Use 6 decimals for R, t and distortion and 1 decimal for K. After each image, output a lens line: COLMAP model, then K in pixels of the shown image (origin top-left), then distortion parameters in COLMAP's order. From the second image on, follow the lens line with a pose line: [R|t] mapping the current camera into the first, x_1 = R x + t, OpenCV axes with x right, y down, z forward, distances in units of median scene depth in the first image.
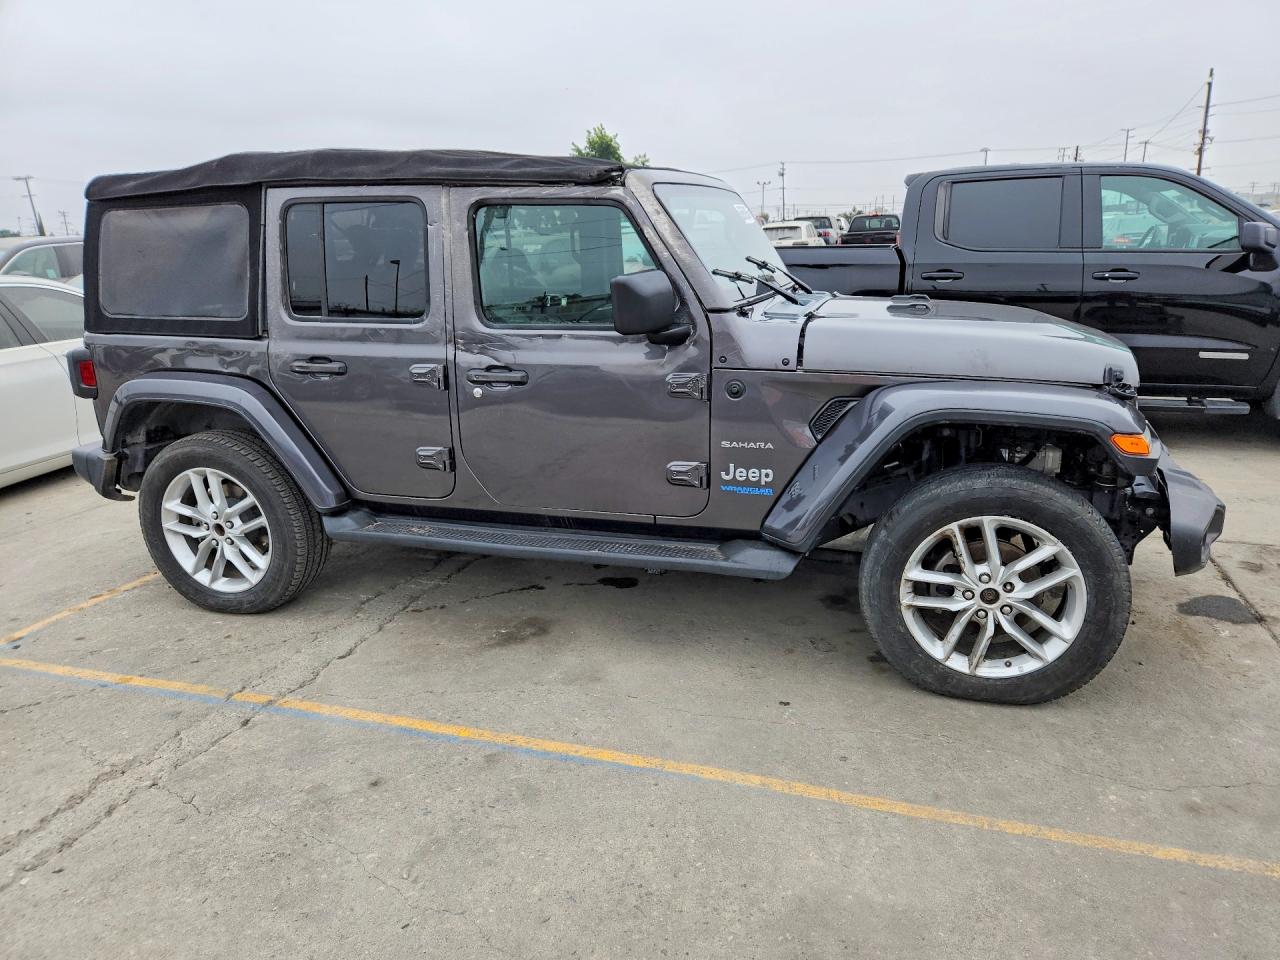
lens RADIAL K [[865.7, 0, 650.3], [0, 865.7, 478.9], [0, 0, 1]] dist [0.085986, -0.078244]
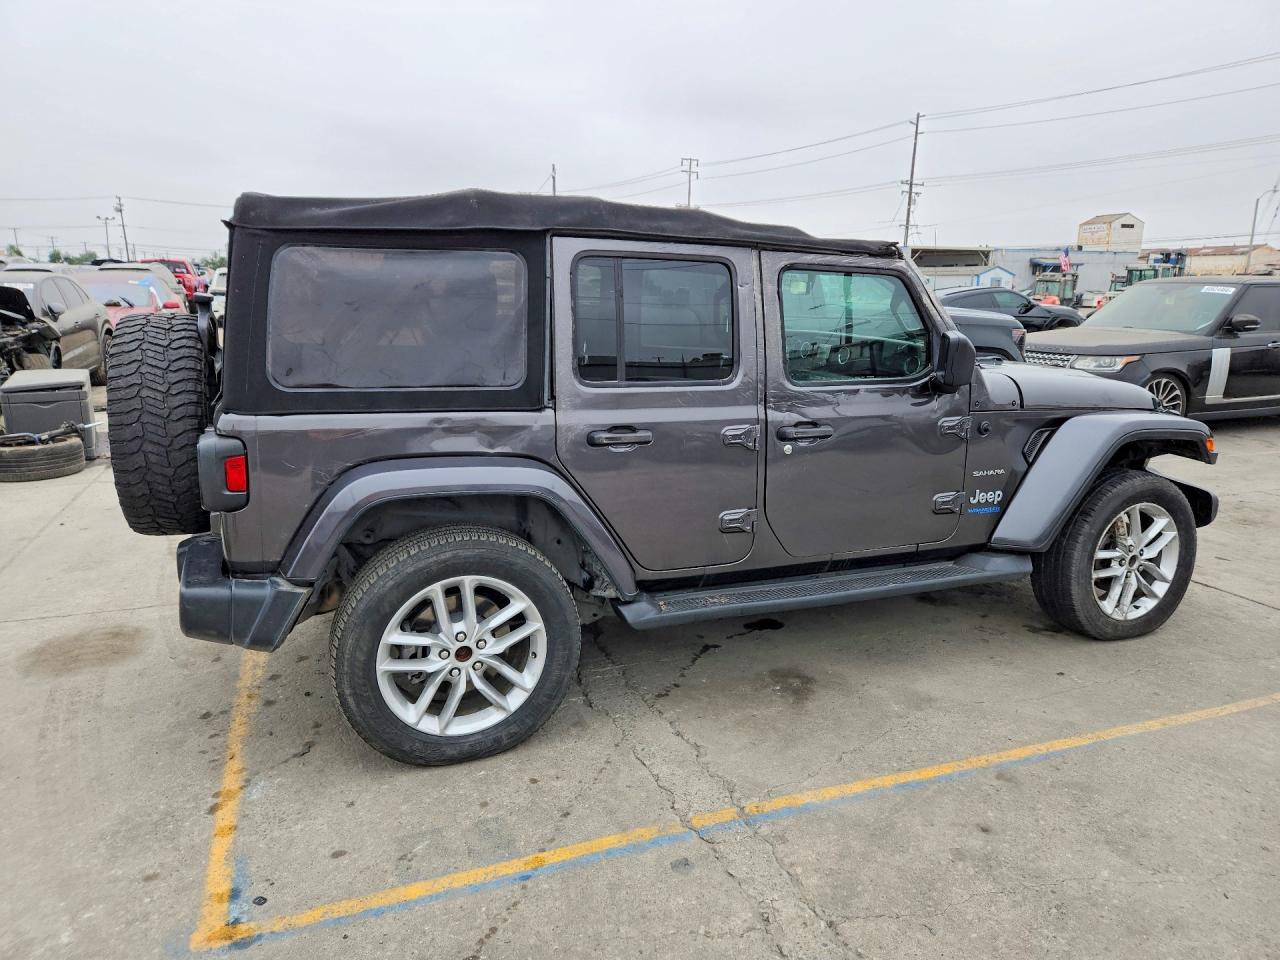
lens RADIAL K [[849.9, 0, 659.4], [0, 849.9, 465.5], [0, 0, 1]] dist [0.085615, -0.076426]
pose [[0.776486, -0.088523, 0.623886, -0.921579], [0.135450, 0.990387, -0.028055, -0.071962], [-0.615405, 0.106290, 0.781012, 0.313857]]
